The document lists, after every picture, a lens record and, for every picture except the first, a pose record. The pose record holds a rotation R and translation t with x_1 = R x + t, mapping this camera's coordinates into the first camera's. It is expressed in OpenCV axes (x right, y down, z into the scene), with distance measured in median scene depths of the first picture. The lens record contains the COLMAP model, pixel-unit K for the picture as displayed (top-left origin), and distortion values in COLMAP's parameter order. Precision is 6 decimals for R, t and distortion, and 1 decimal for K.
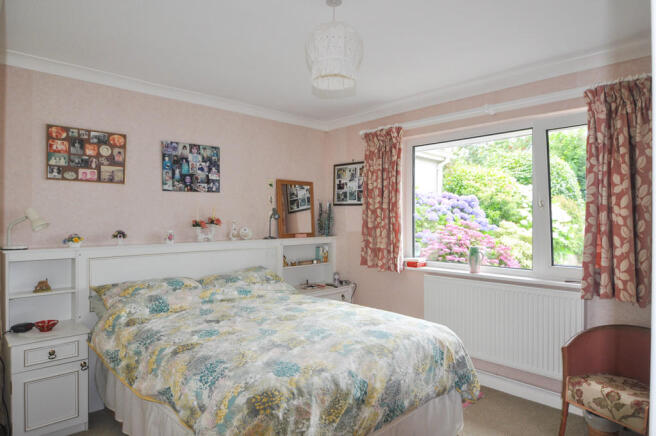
lens RADIAL K [[396.9, 0, 327.8], [0, 396.9, 217.3], [0, 0, 1]] dist [-0.015141, -0.000702]
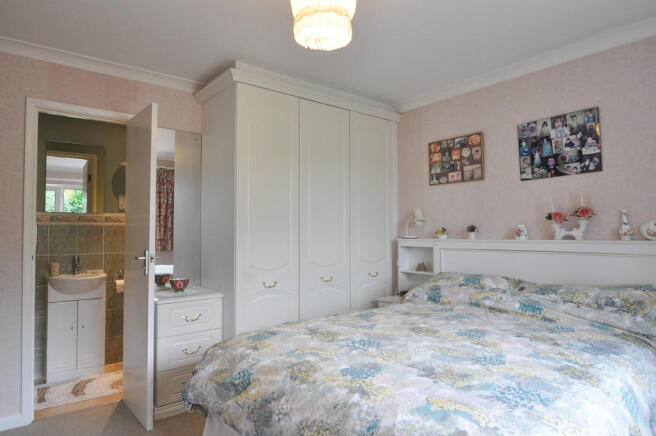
lens RADIAL K [[396.9, 0, 327.8], [0, 396.9, 219.8], [0, 0, 1]] dist [-0.015141, -0.000702]
pose [[-0.094558, -0.031139, -0.995032, 0.537175], [0.010488, 0.999424, -0.032273, 0.047541], [0.995464, -0.013487, -0.094177, 0.690877]]
